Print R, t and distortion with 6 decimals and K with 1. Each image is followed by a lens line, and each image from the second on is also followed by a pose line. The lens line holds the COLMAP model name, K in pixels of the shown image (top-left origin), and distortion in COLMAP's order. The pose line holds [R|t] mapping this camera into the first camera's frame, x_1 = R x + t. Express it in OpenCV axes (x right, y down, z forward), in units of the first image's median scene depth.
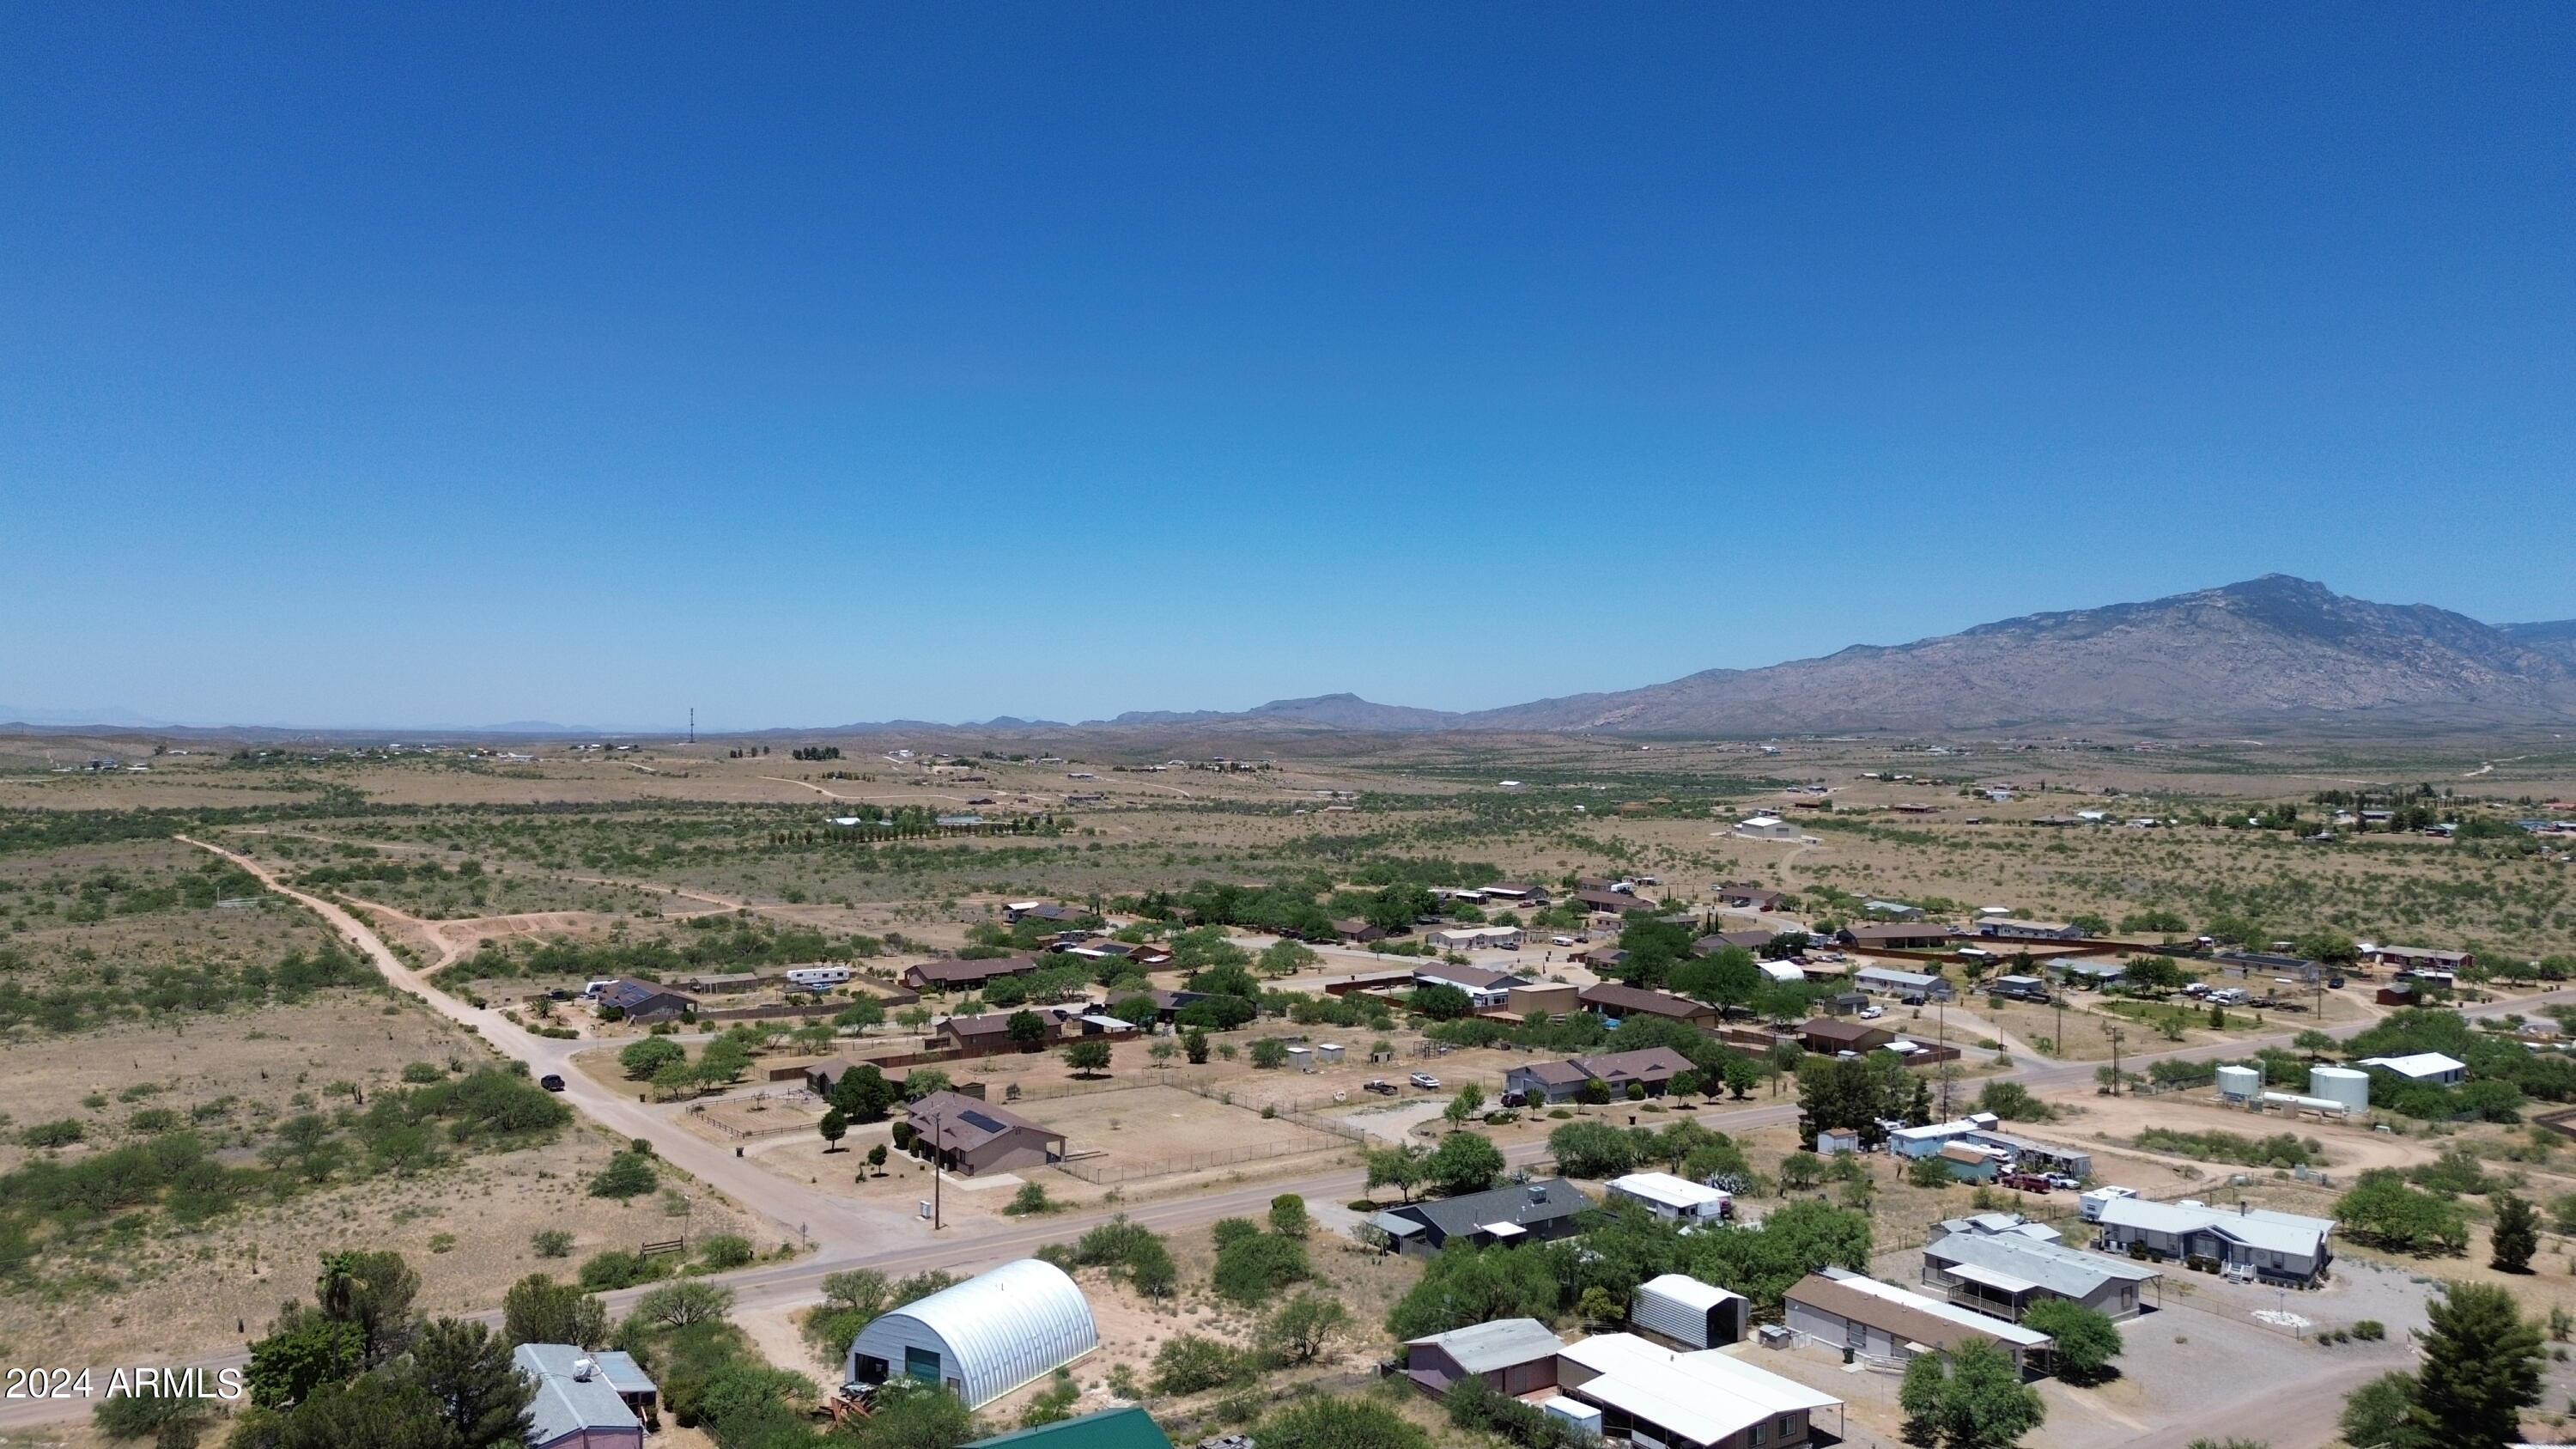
lens RADIAL K [[1823.5, 0, 1291.5], [0, 1823.5, 716.7], [0, 0, 1]] dist [0.070534, -0.069758]
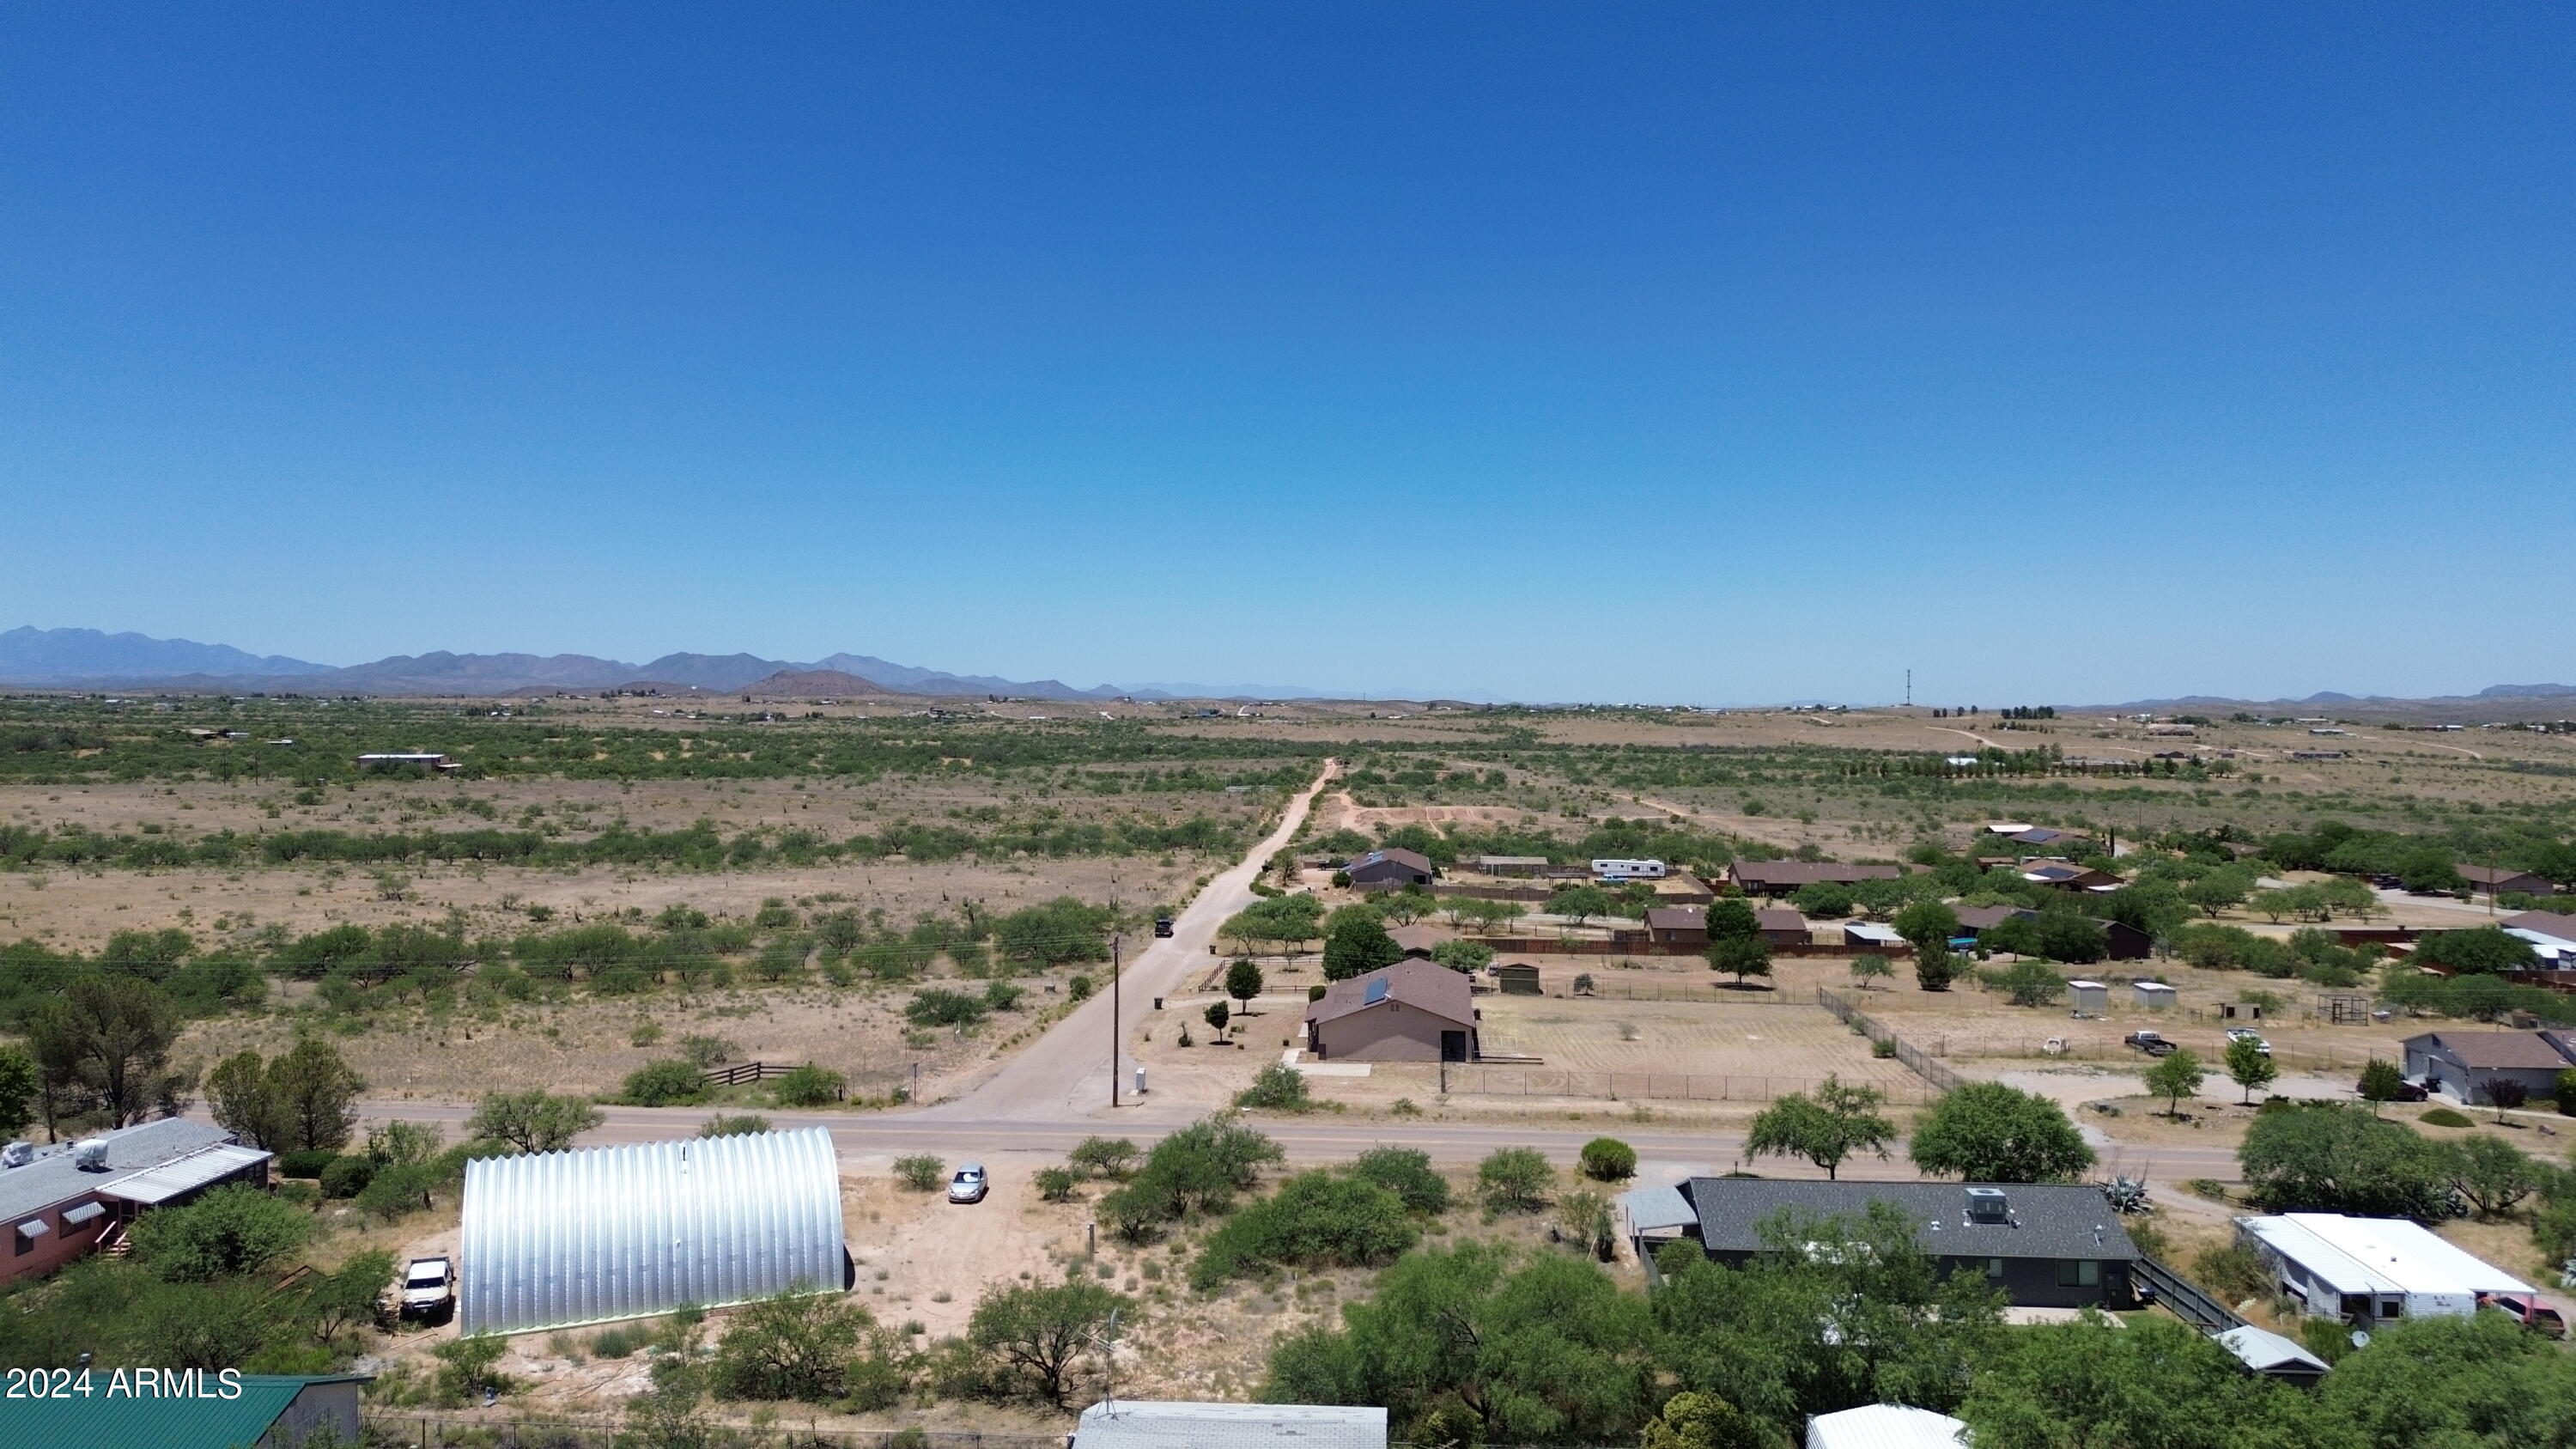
lens RADIAL K [[1823.5, 0, 1289.9], [0, 1823.5, 722.9], [0, 0, 1]] dist [0.070534, -0.069758]
pose [[0.783976, 0.006204, -0.620760, 0.099923], [0.002849, 0.999904, 0.013591, 0.045554], [0.620785, -0.012424, 0.783883, 0.182209]]
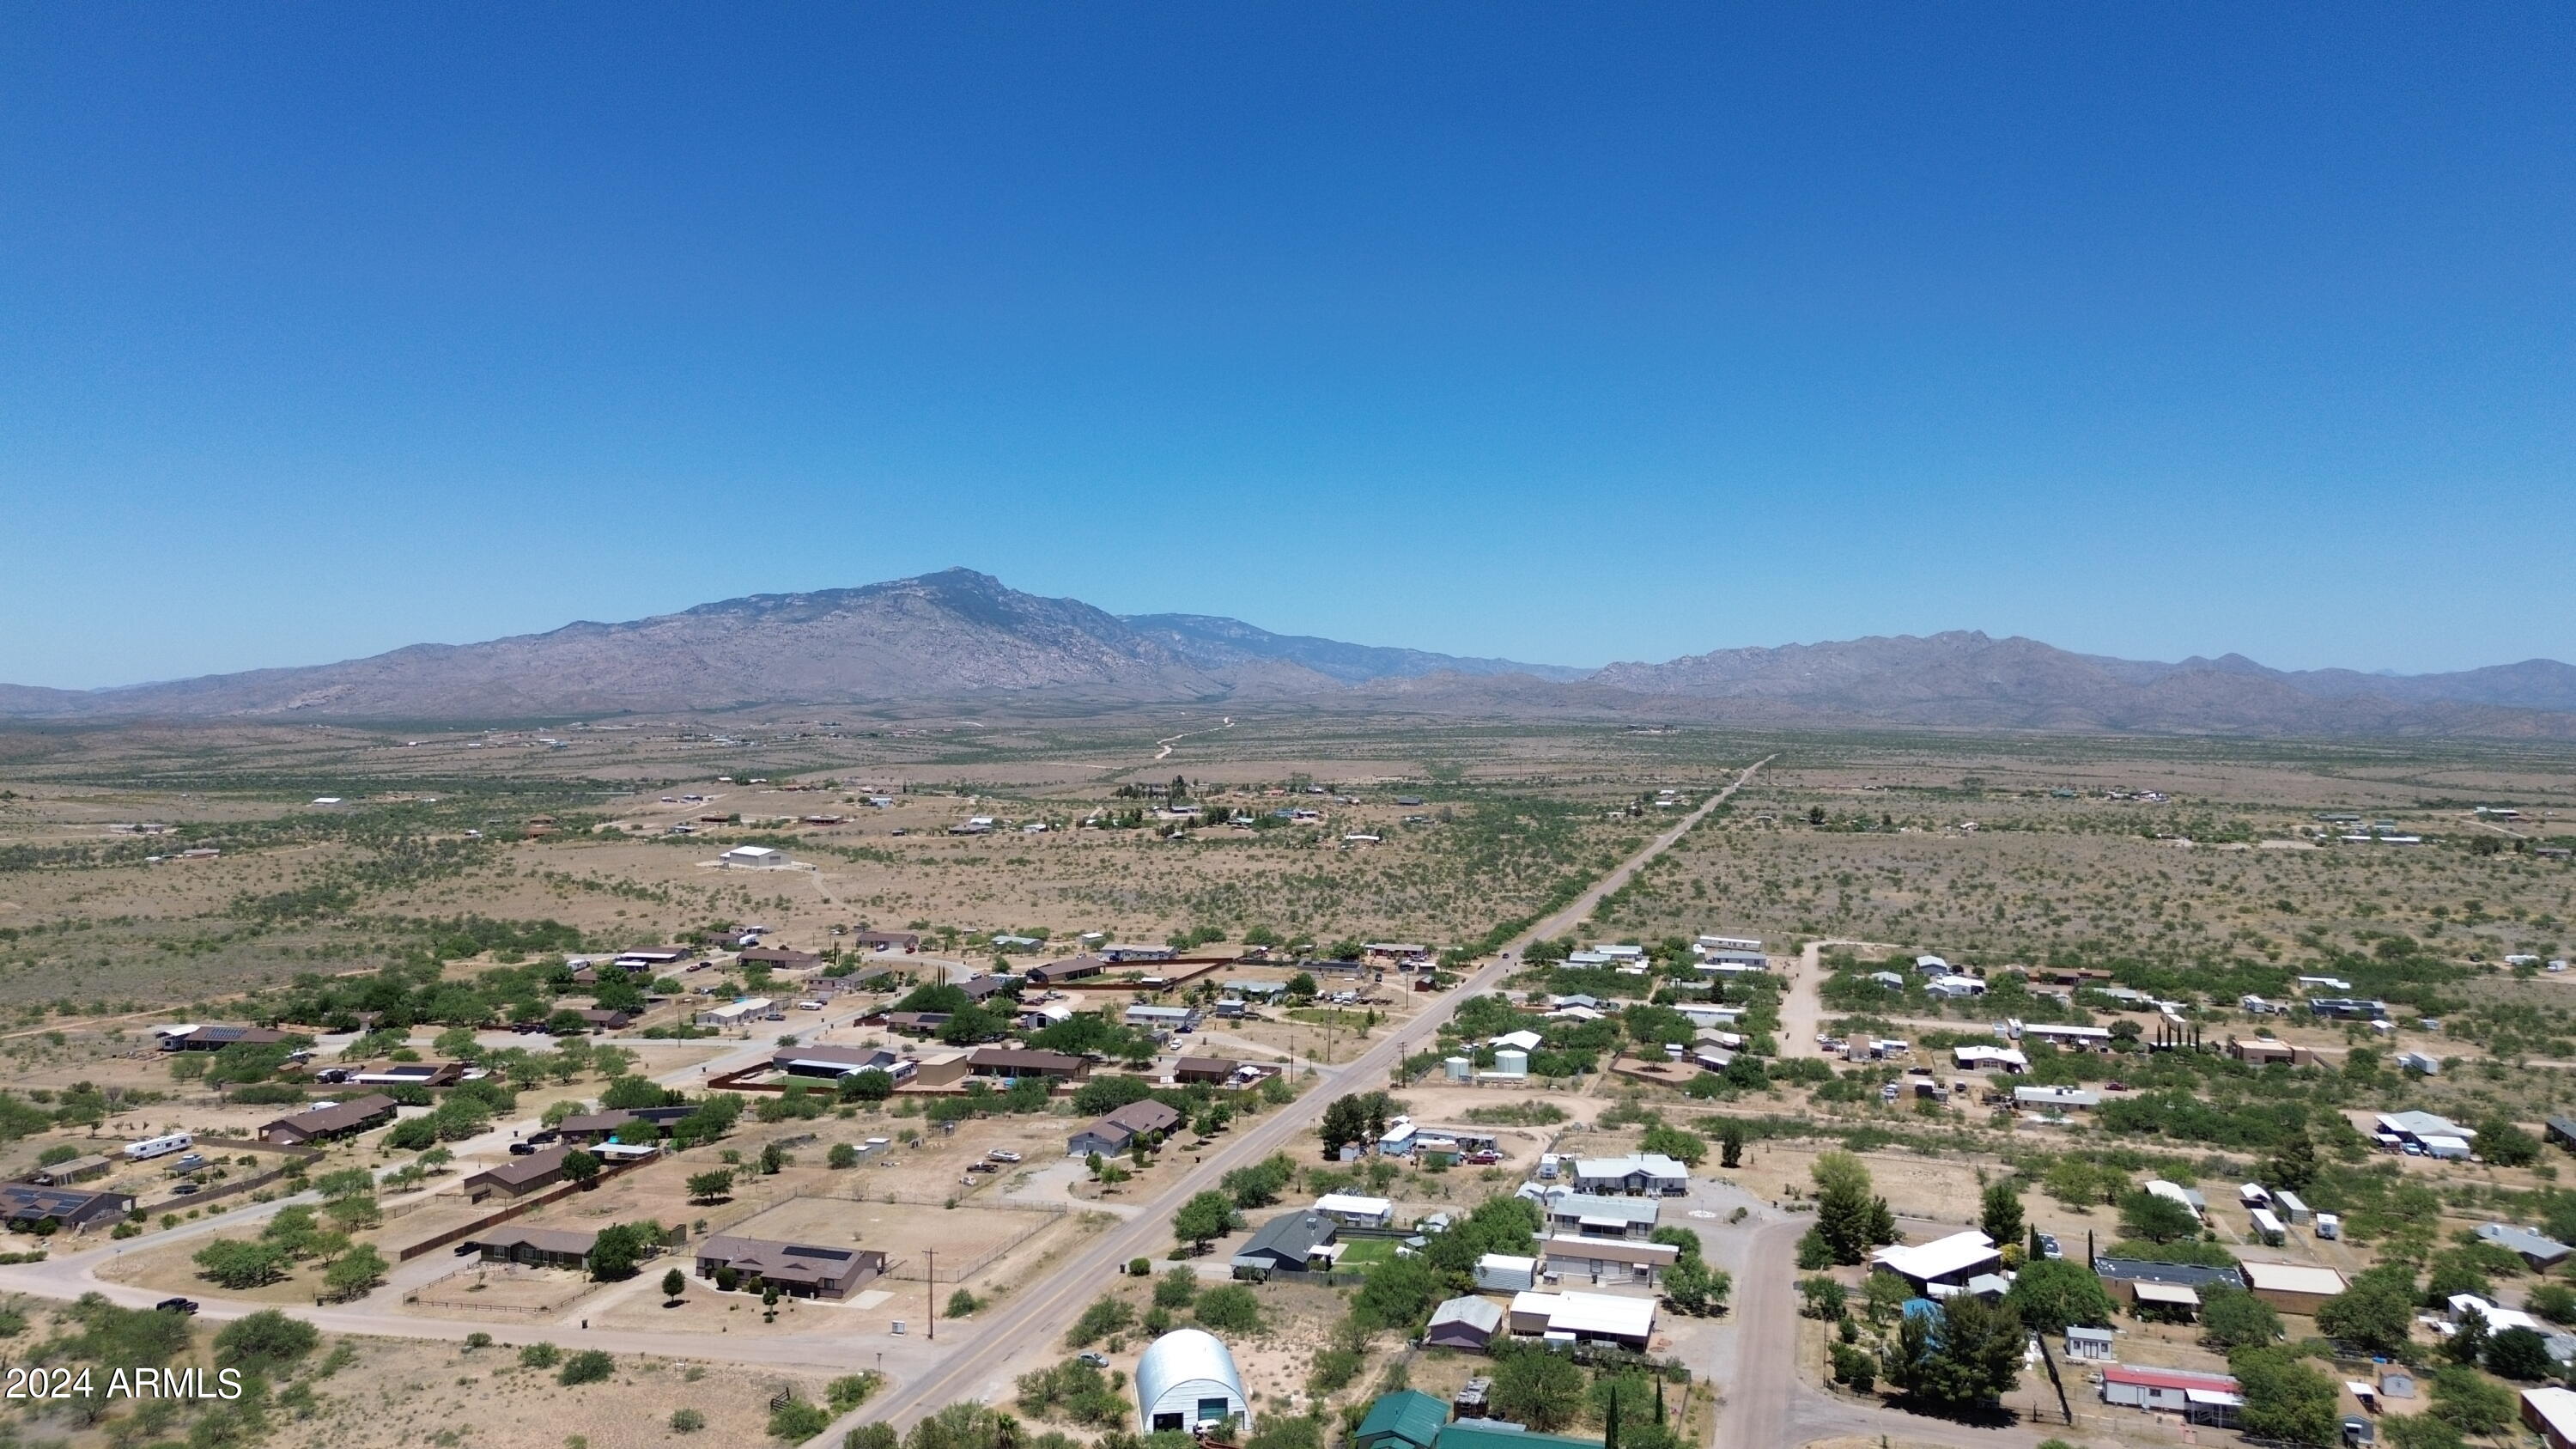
lens RADIAL K [[1823.5, 0, 1283.0], [0, 1823.5, 699.9], [0, 0, 1]] dist [0.070534, -0.069758]
pose [[0.783238, -0.007220, 0.621680, -0.285270], [0.004122, 0.999971, 0.006420, -0.062642], [-0.621709, -0.002466, 0.783245, -0.057041]]
